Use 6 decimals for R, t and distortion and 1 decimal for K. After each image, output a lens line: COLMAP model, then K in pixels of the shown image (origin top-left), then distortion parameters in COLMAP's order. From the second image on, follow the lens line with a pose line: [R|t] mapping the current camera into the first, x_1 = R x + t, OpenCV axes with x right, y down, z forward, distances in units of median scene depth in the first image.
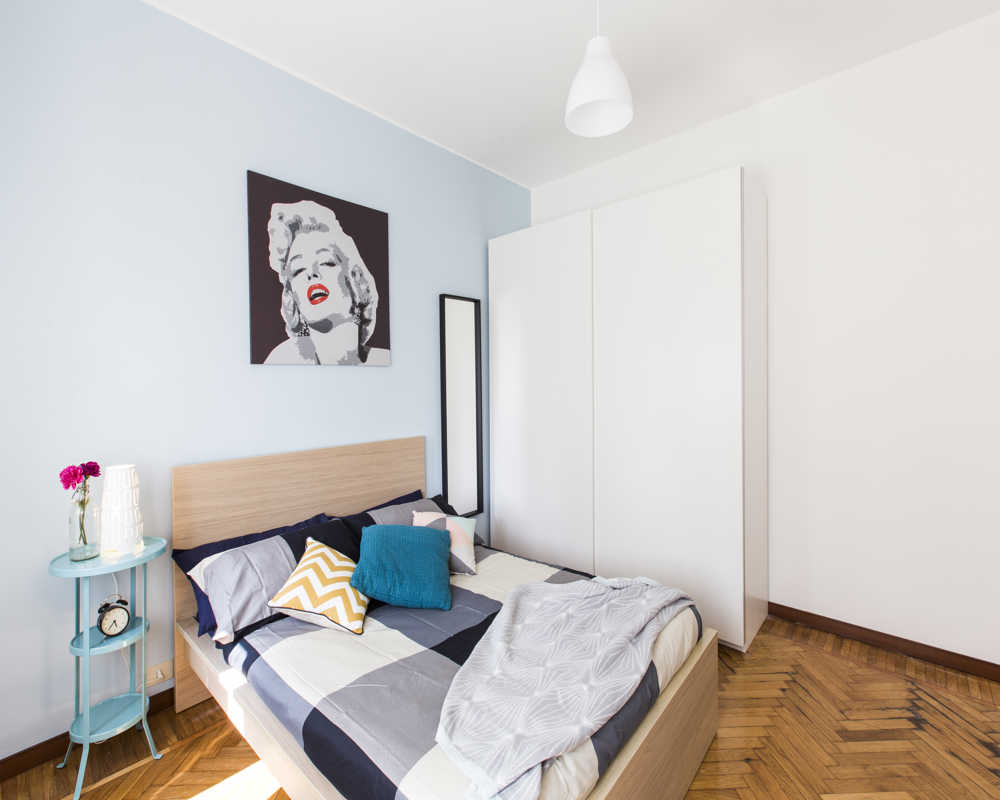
lens RADIAL K [[463.9, 0, 498.1], [0, 463.9, 392.6], [0, 0, 1]] dist [0.002445, 0.000497]
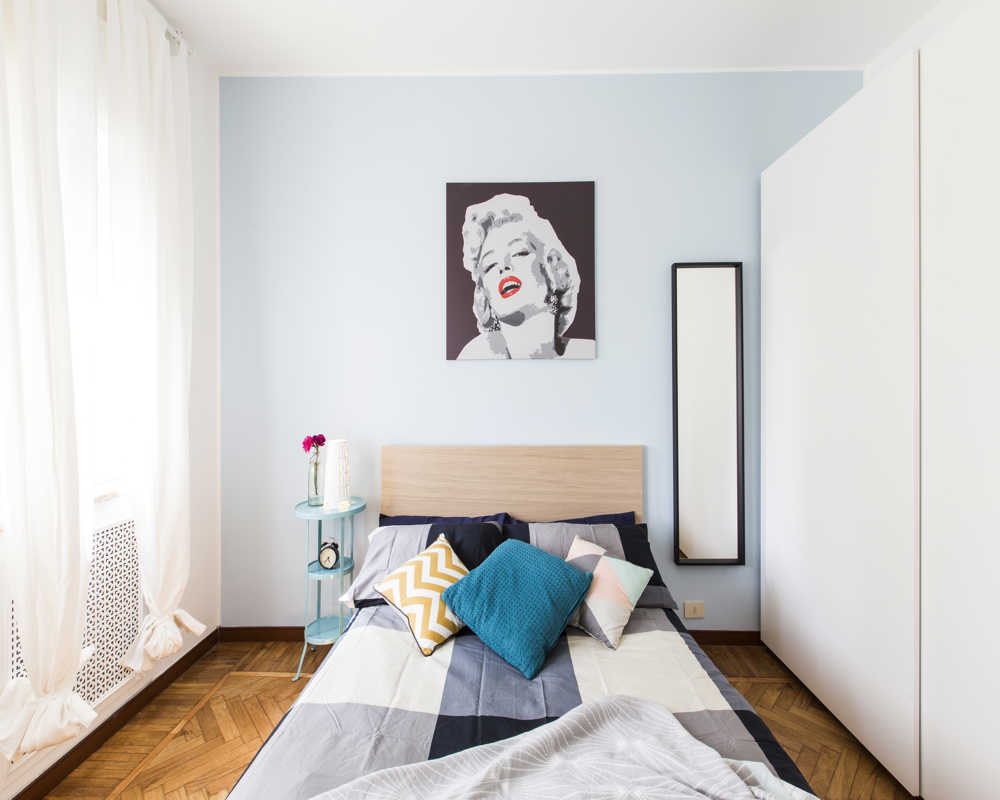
lens RADIAL K [[451.2, 0, 505.5], [0, 451.2, 382.6], [0, 0, 1]] dist [-0.000808, 0.000131]
pose [[0.656408, 0.013163, -0.754291, 0.325422], [-0.024734, 0.999686, -0.004080, -0.006839], [0.754000, 0.021335, 0.656528, 0.377277]]
